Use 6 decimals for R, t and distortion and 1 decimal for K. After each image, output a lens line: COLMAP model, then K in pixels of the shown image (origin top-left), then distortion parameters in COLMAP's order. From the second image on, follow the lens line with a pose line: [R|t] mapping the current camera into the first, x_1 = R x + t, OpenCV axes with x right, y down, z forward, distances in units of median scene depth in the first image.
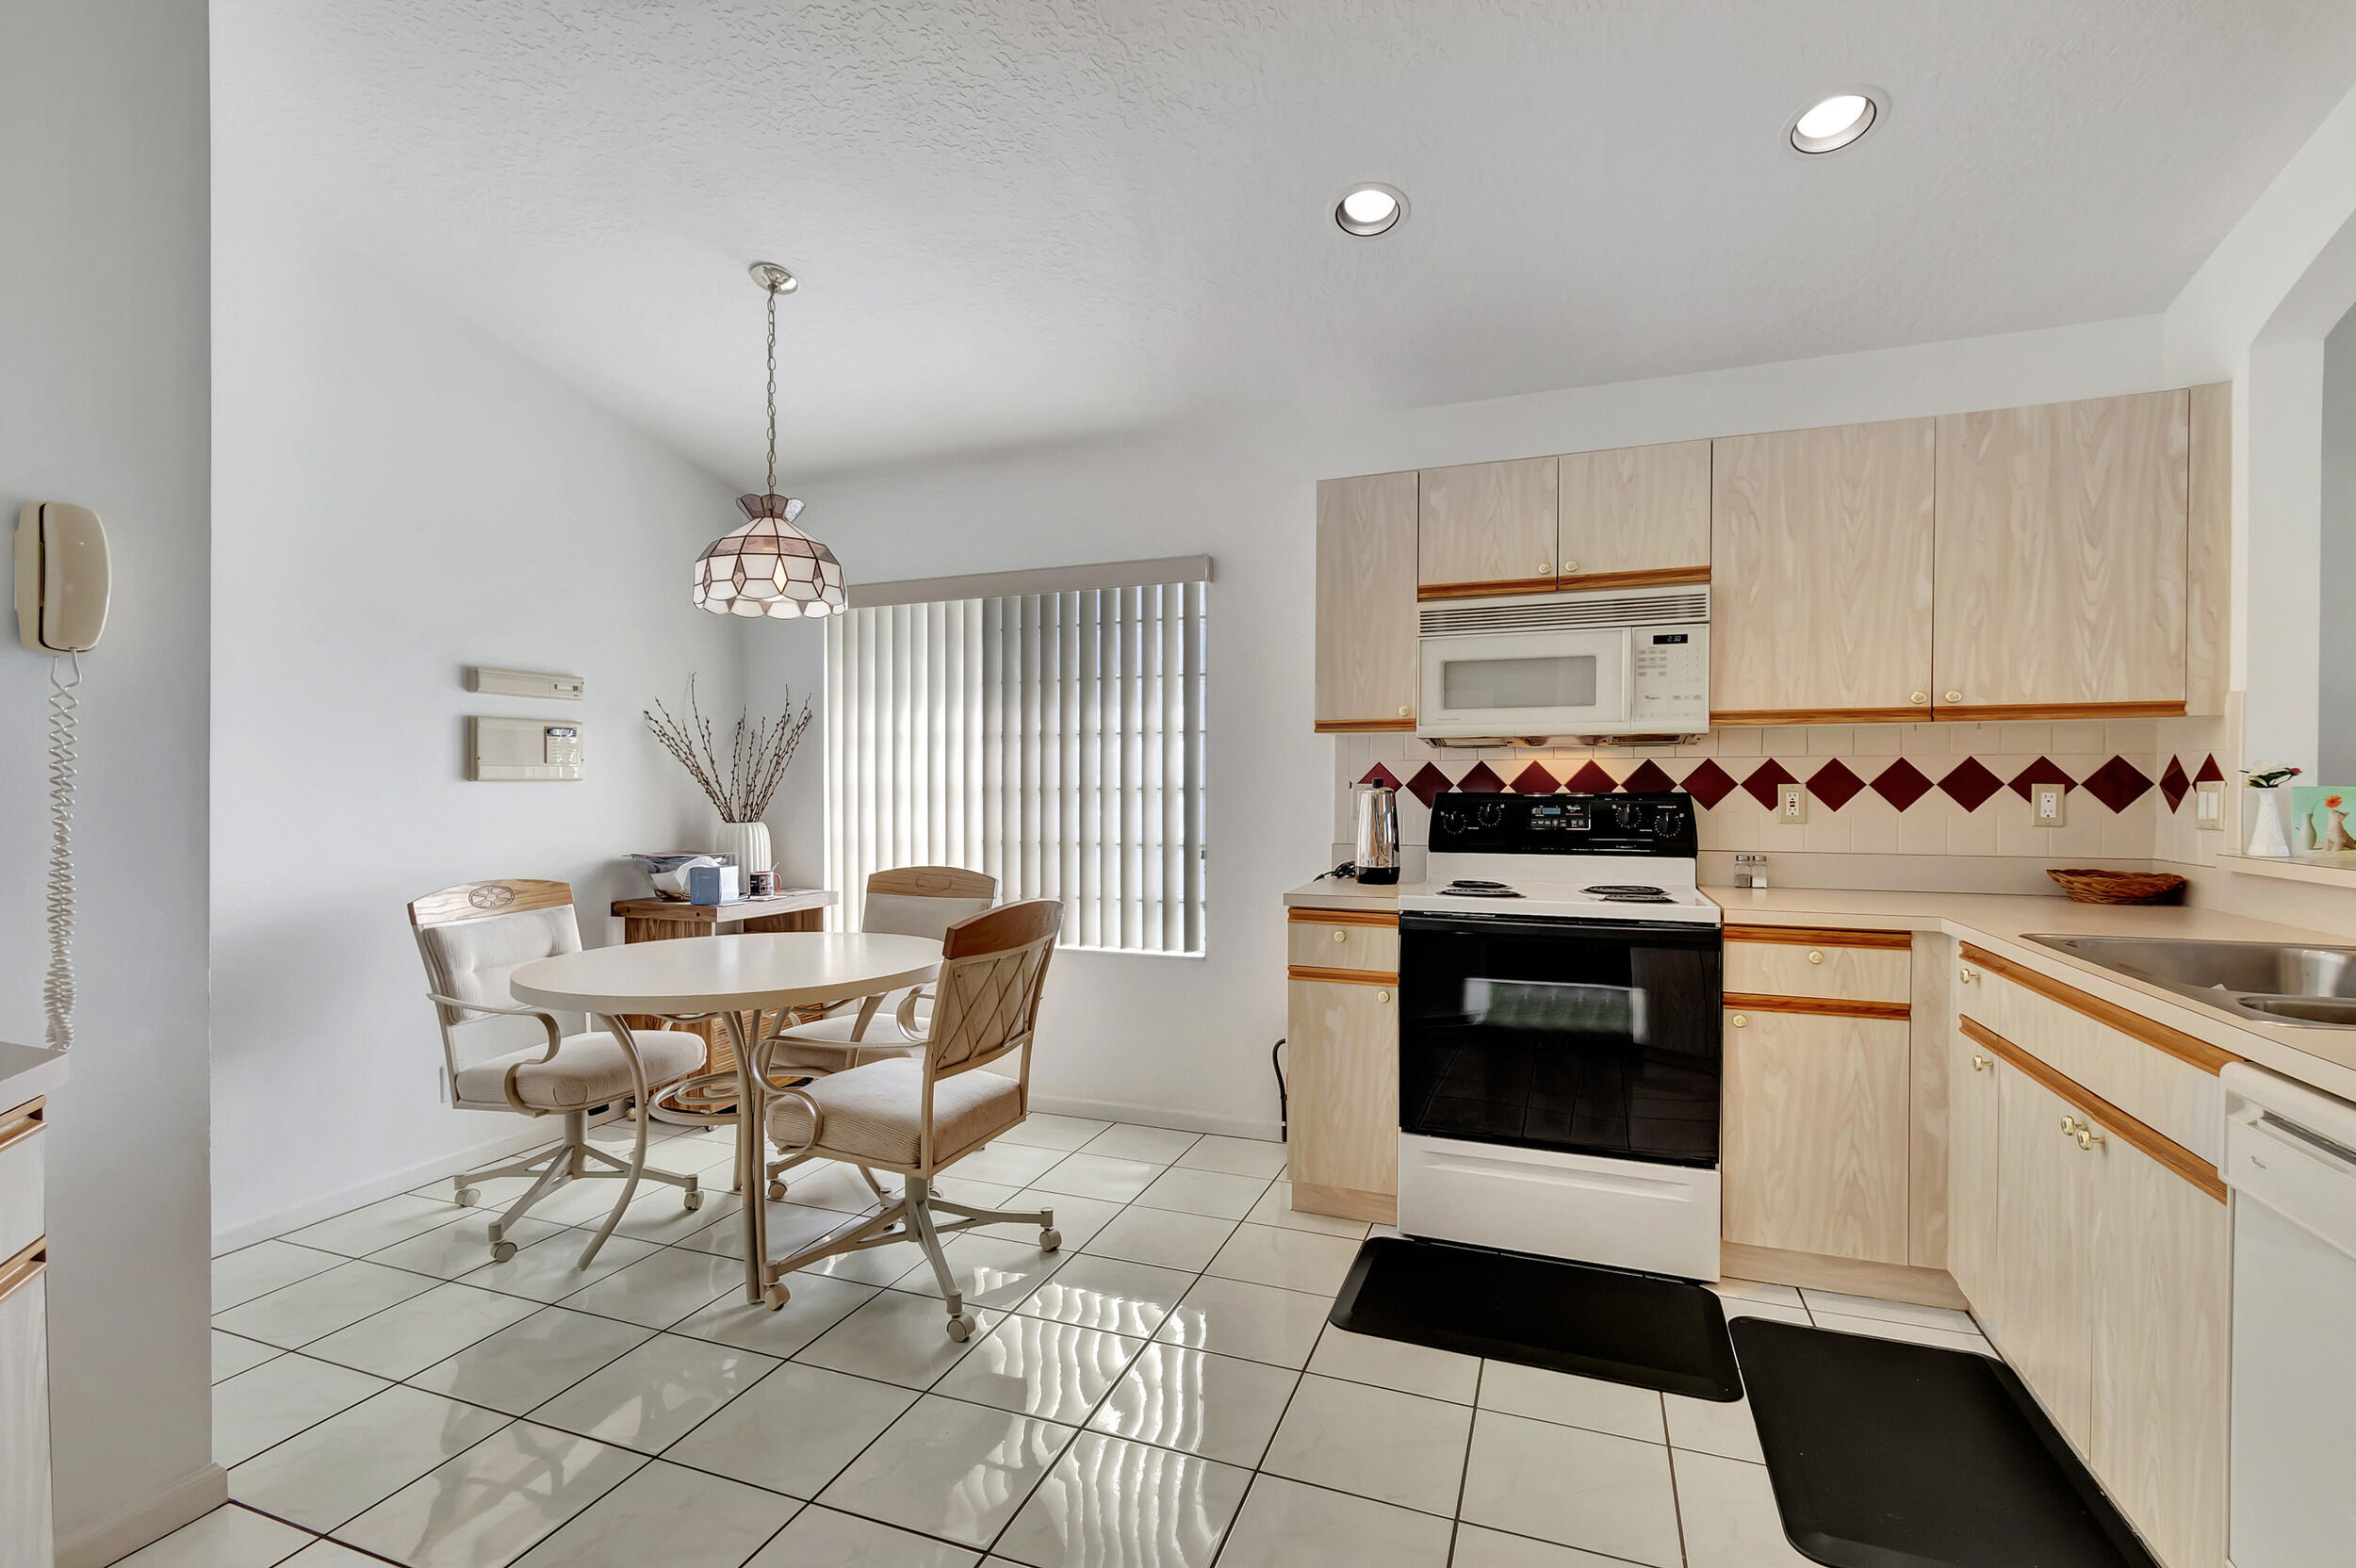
lens RADIAL K [[1066.9, 0, 1167.3], [0, 1066.9, 791.7], [0, 0, 1]] dist [0.000866, -0.000070]
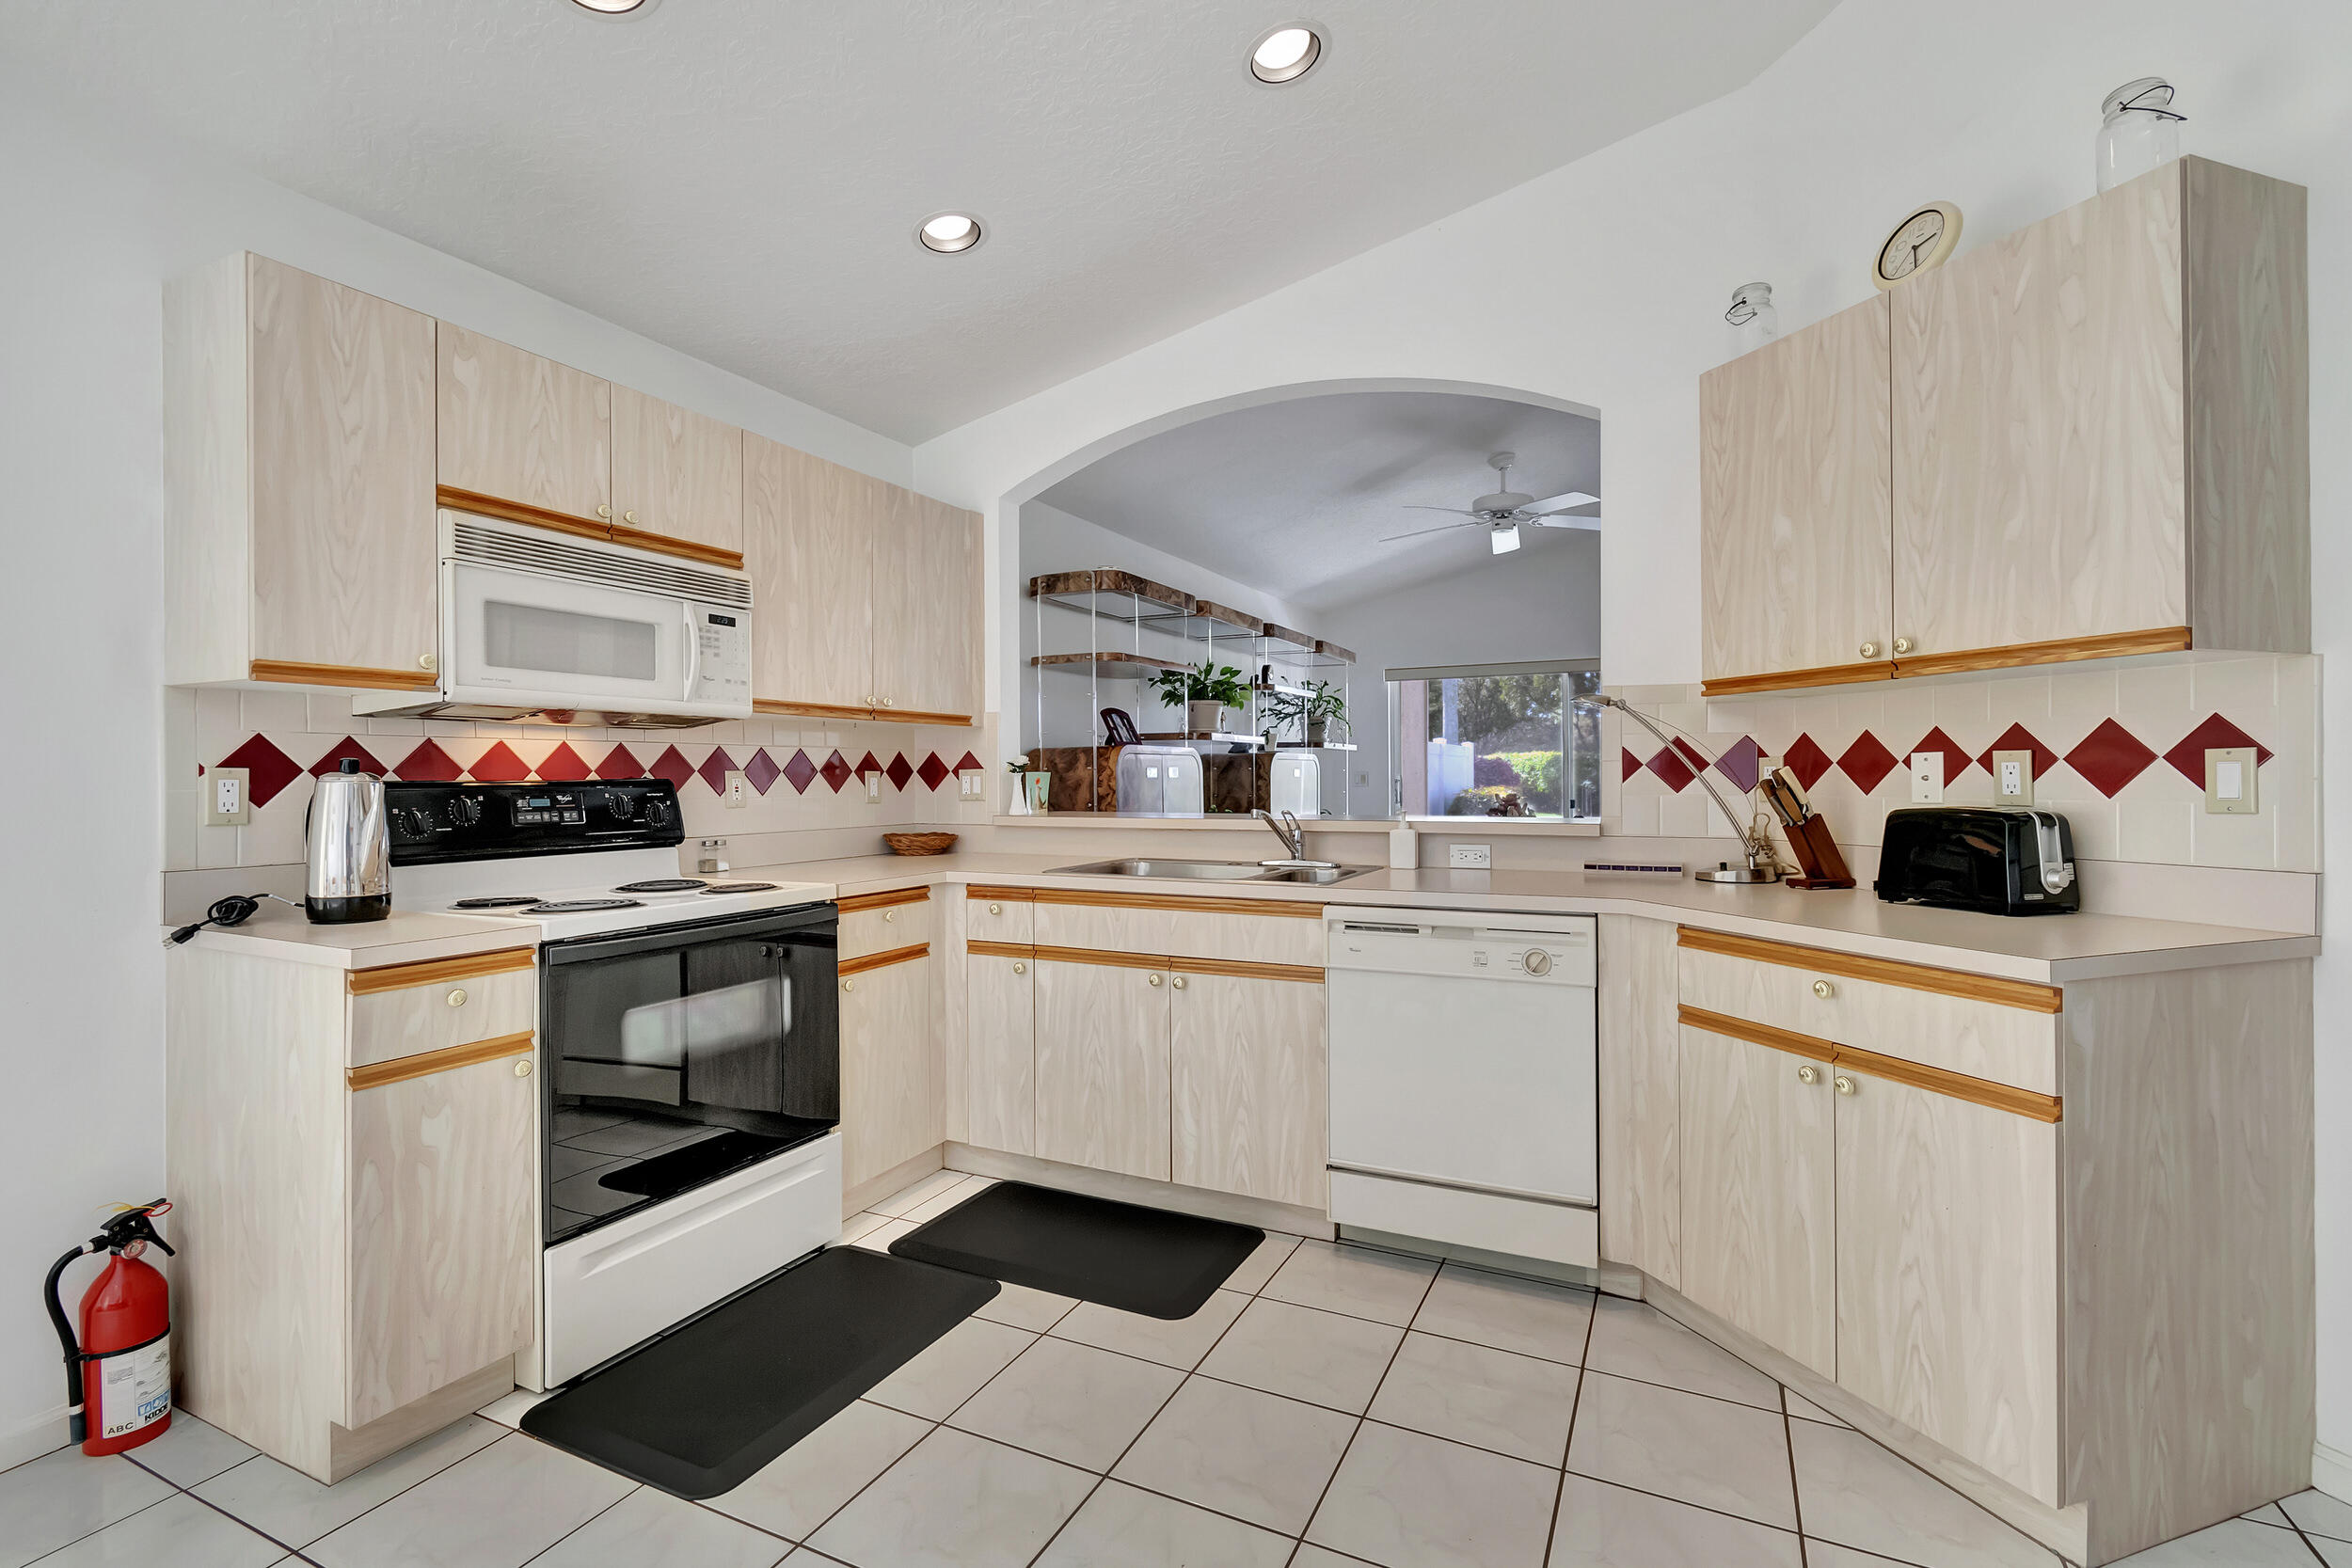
lens RADIAL K [[1054.1, 0, 1178.0], [0, 1054.1, 776.6], [0, 0, 1]] dist [0.000895, 0.000052]
pose [[0.082763, -0.000206, 0.996569, -0.451607], [0.009842, 0.999951, -0.000611, 0.004161], [-0.996521, 0.009859, 0.082761, 0.505516]]
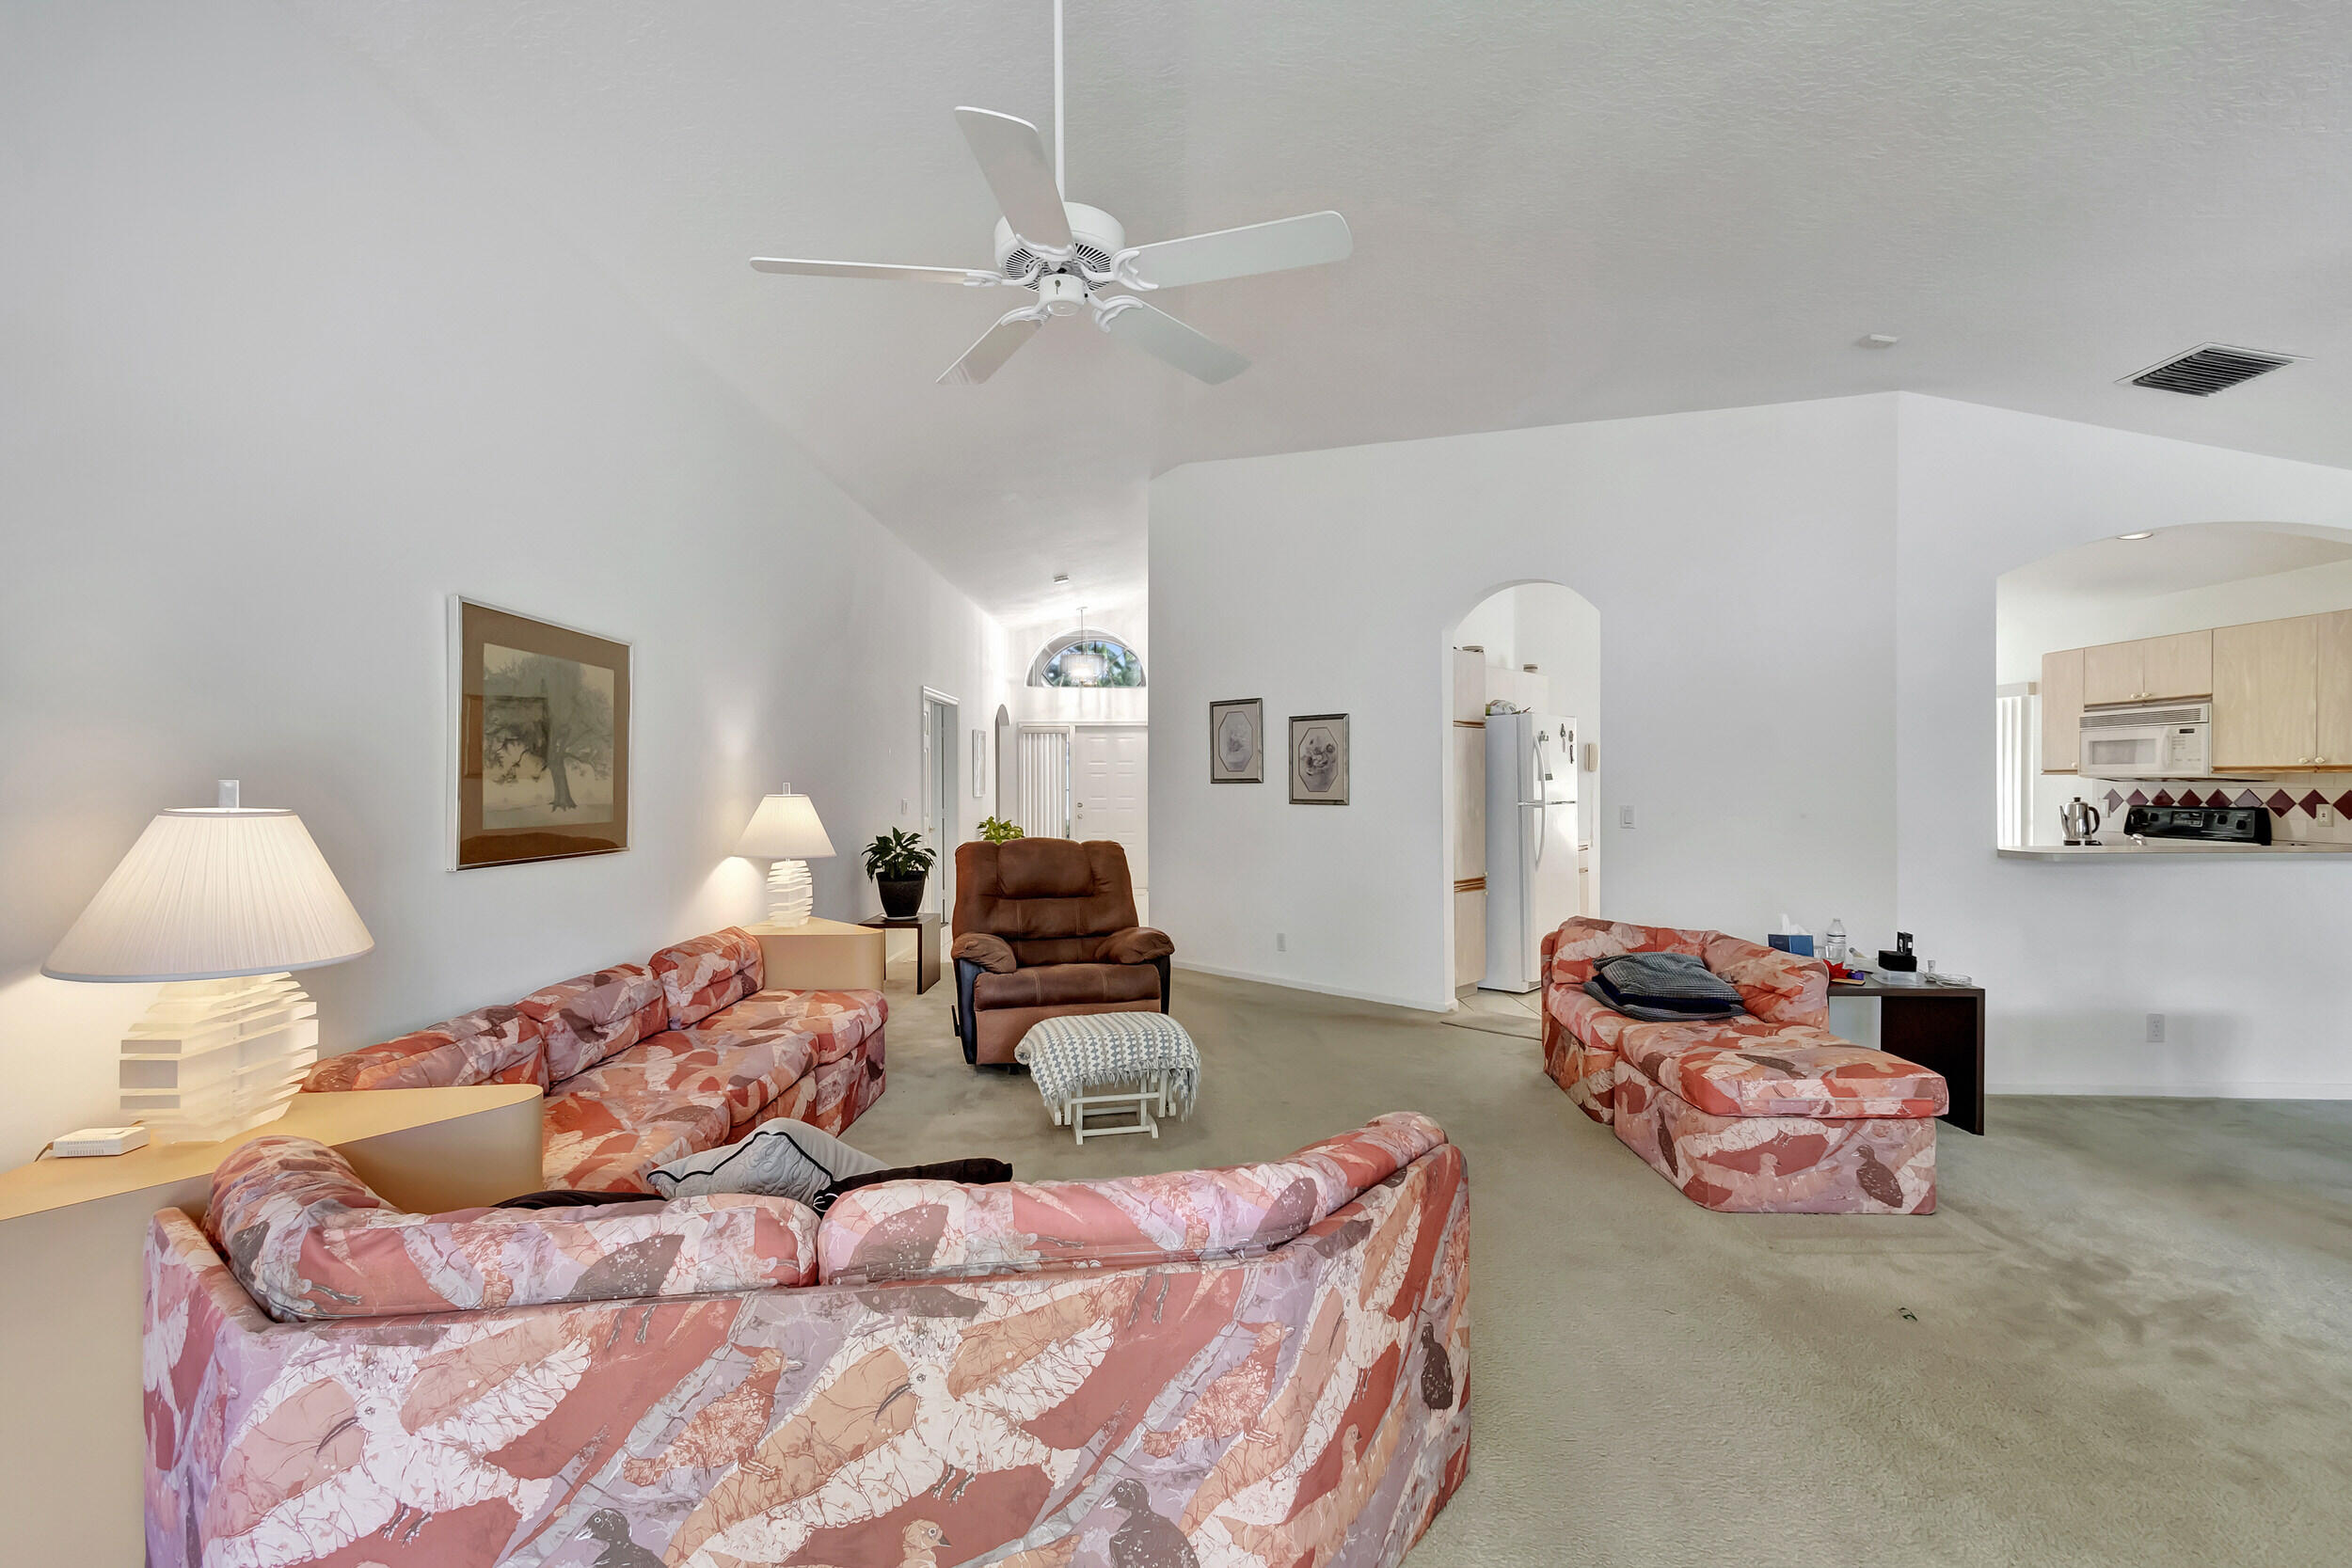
lens RADIAL K [[1049.1, 0, 1167.2], [0, 1049.1, 788.1], [0, 0, 1]] dist [0.021126, -0.000180]
pose [[0.350989, 0.005942, -0.936361, 1.681221], [-0.004664, 0.999979, 0.004598, -0.035146], [0.936368, 0.002753, 0.351009, -1.508104]]
